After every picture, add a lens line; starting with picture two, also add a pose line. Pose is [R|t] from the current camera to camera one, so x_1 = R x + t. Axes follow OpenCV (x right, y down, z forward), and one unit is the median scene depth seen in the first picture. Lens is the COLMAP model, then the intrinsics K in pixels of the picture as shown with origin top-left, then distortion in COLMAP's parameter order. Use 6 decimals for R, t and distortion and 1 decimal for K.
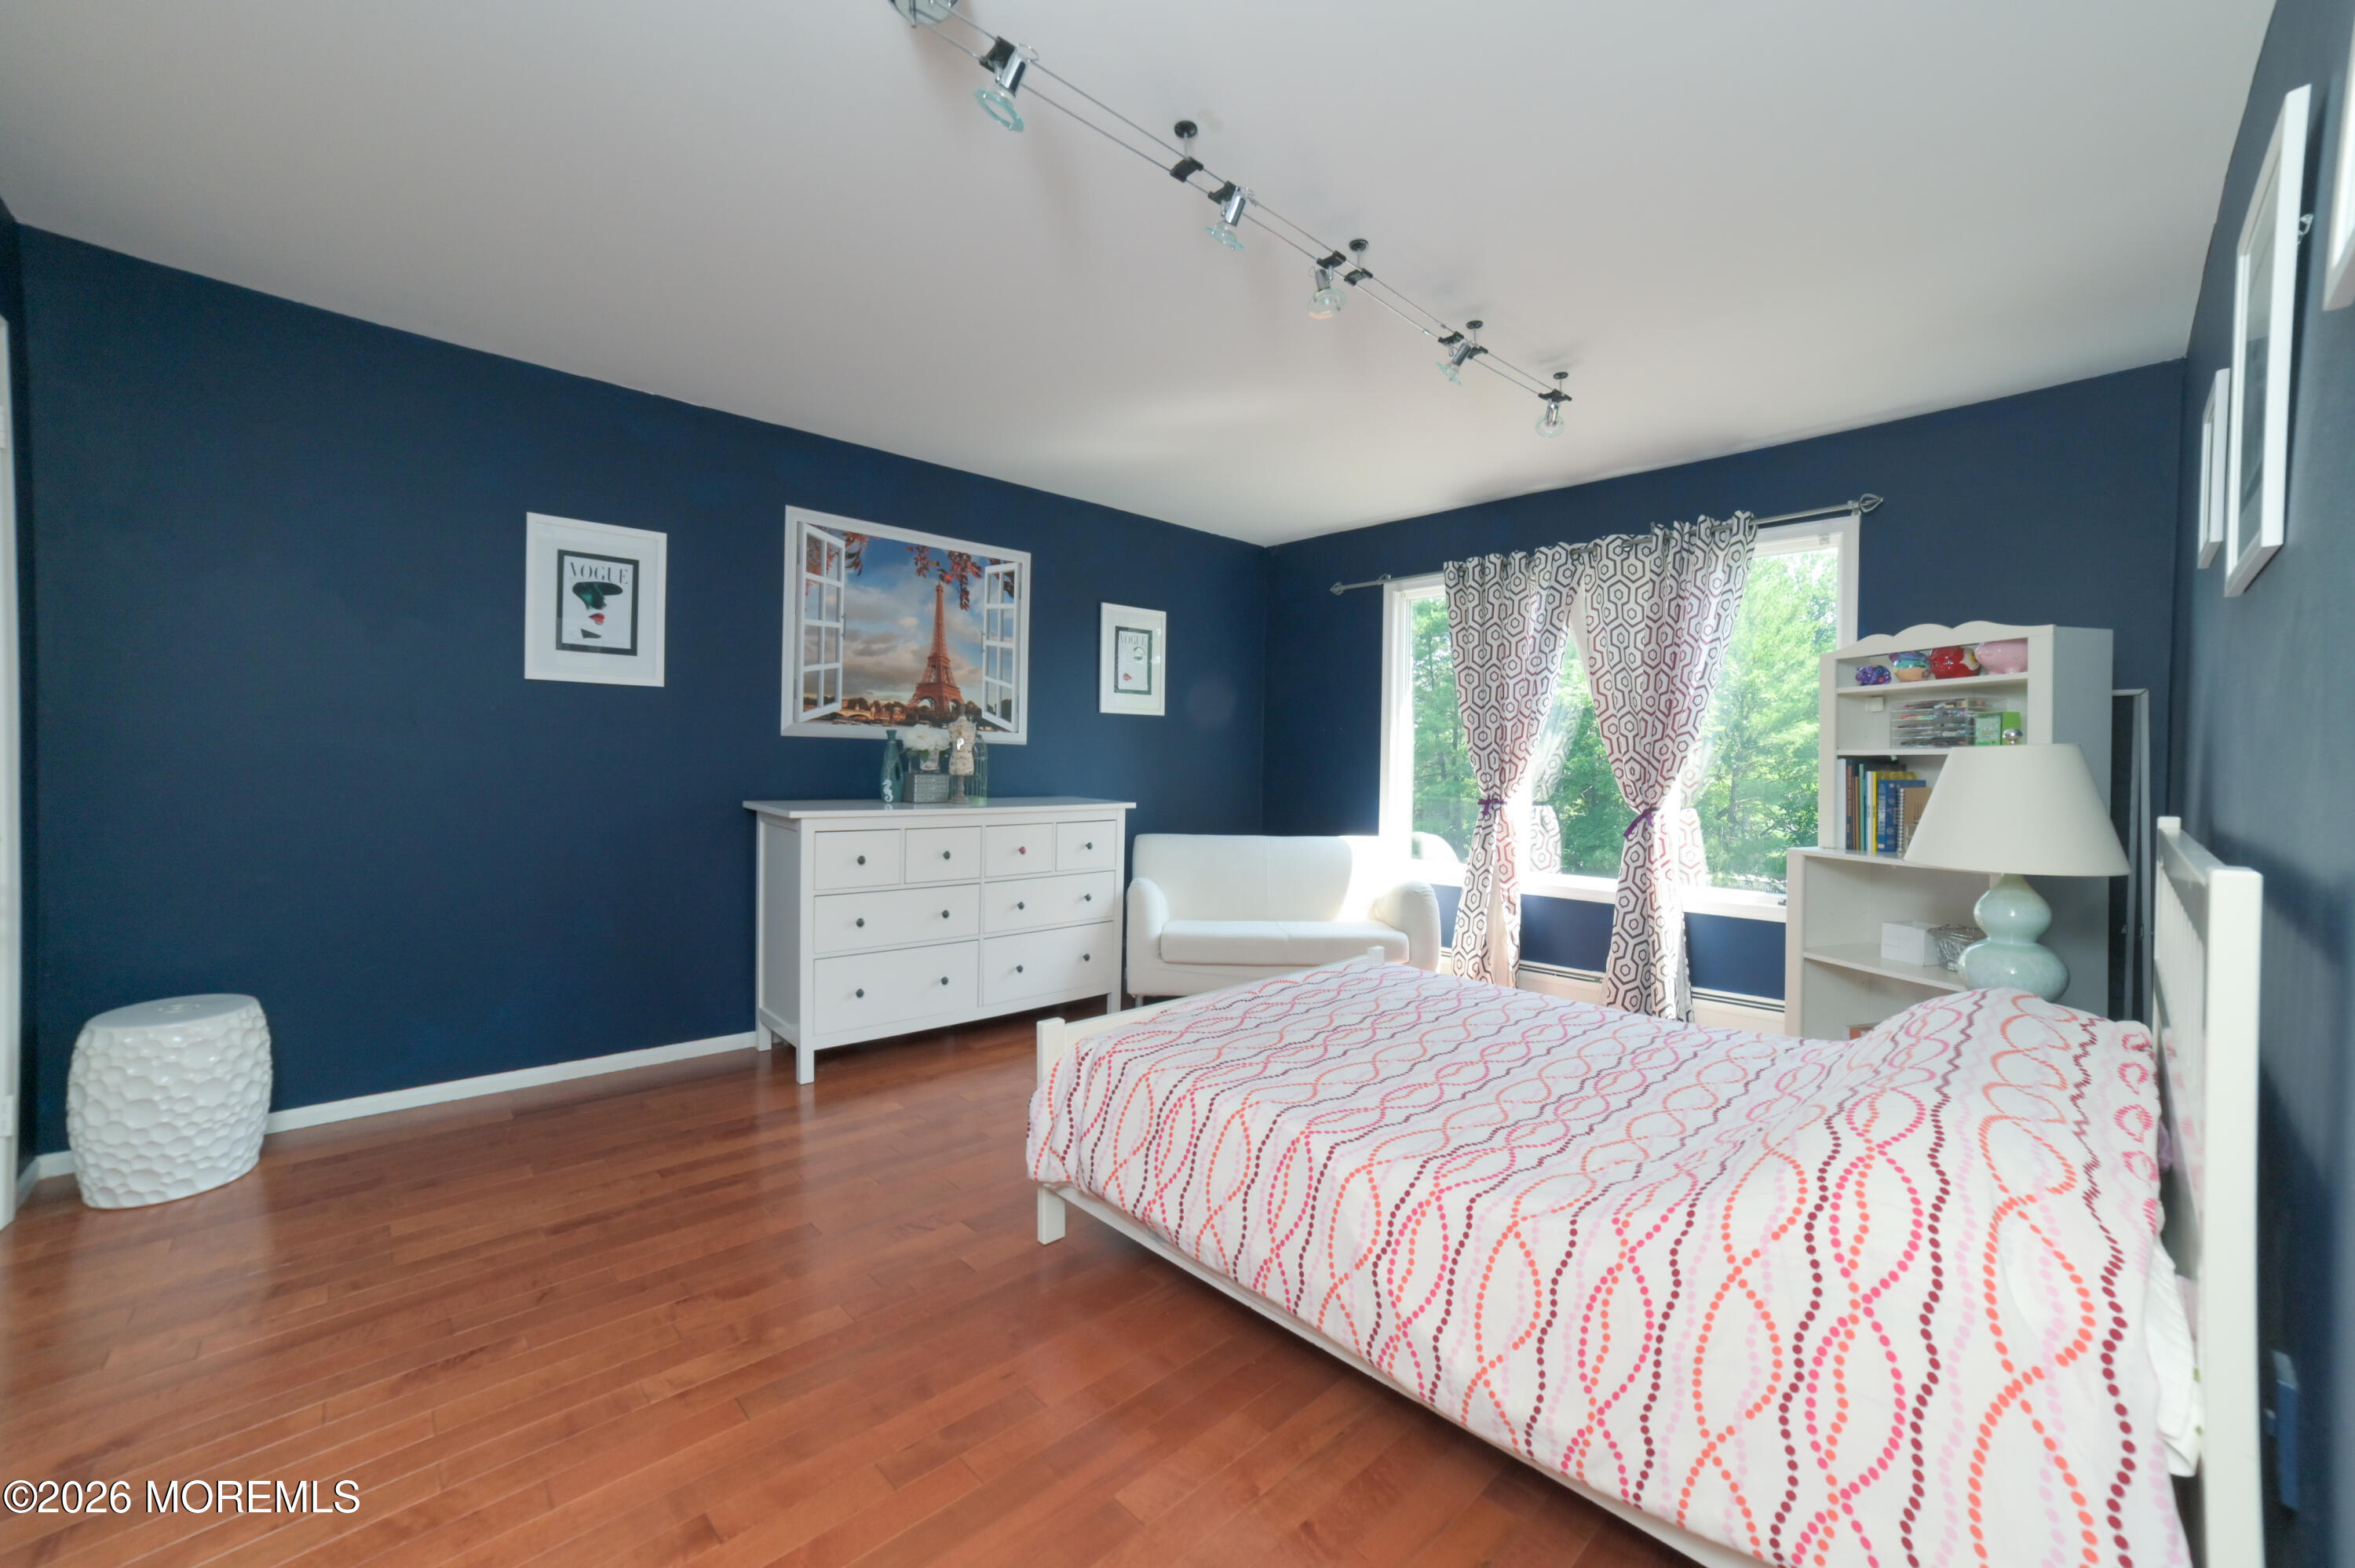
lens RADIAL K [[969.7, 0, 1184.2], [0, 969.7, 770.2], [0, 0, 1]] dist [-0.055029, 0.037196]
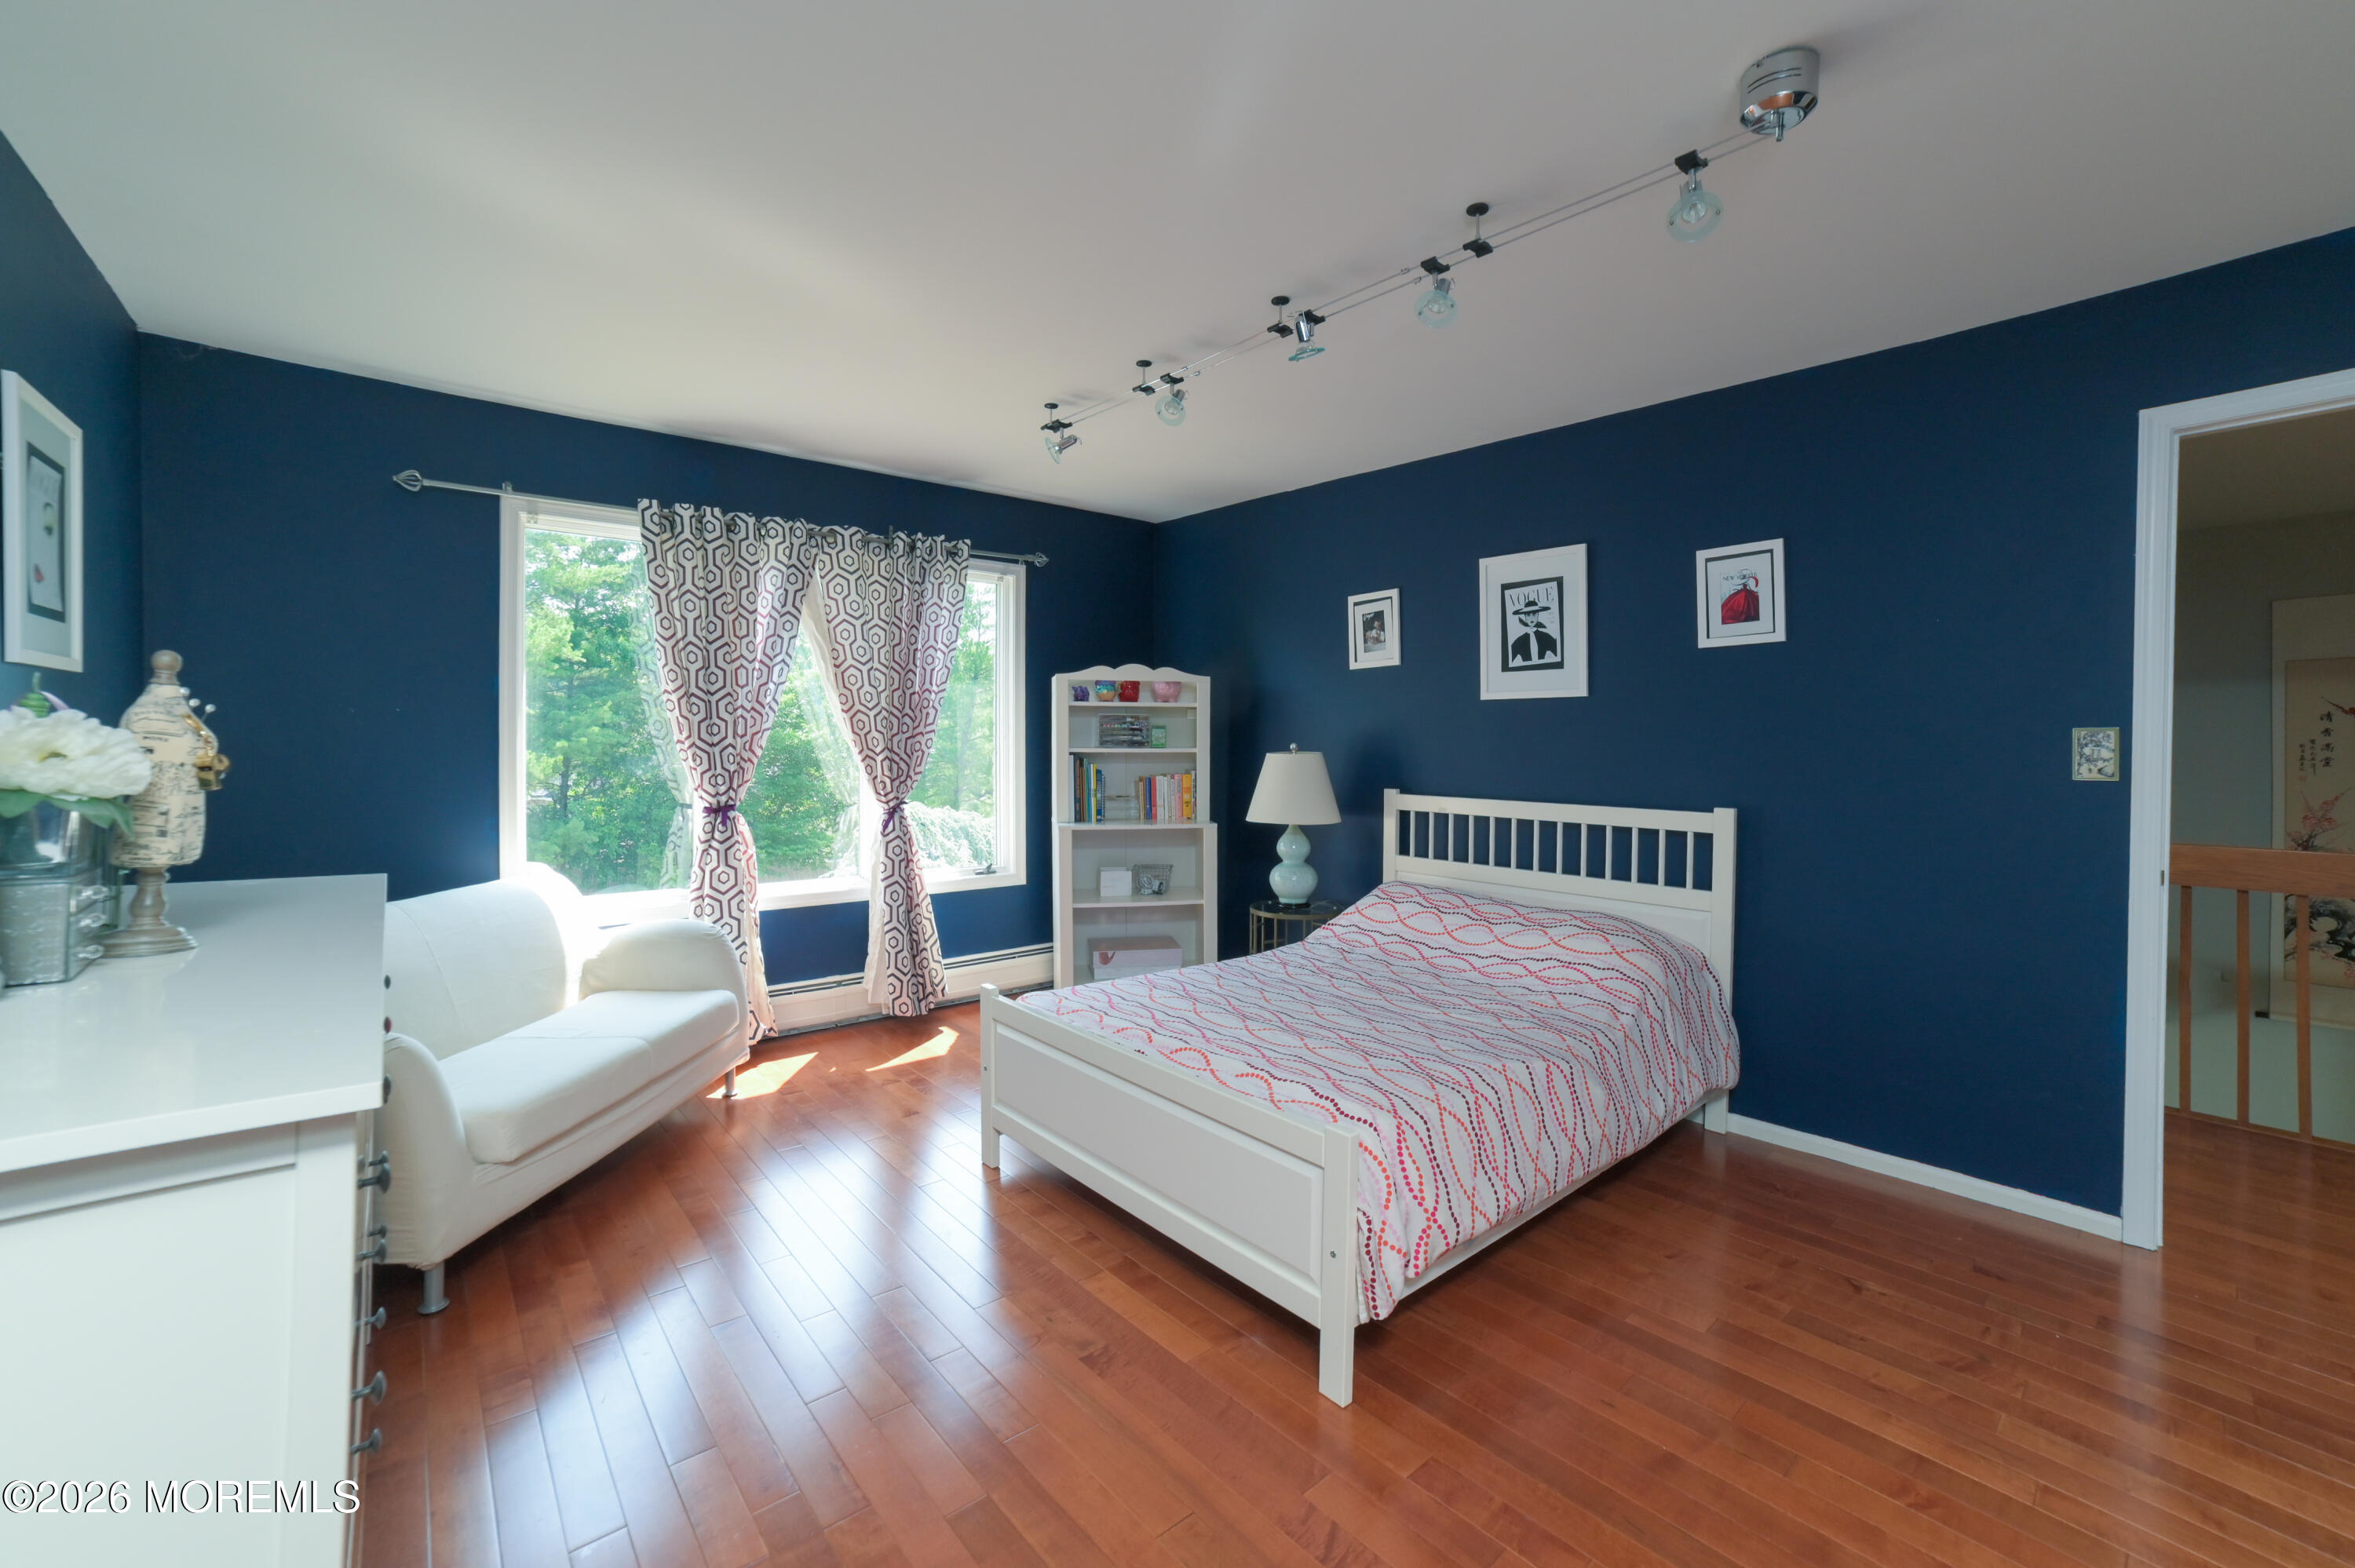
lens RADIAL K [[969.7, 0, 1184.2], [0, 969.7, 770.2], [0, 0, 1]] dist [-0.055029, 0.037196]
pose [[0.062886, -0.045154, 0.996999, -0.518807], [-0.000924, 0.998973, 0.045302, -0.041724], [-0.998020, -0.003770, 0.062780, 0.597610]]
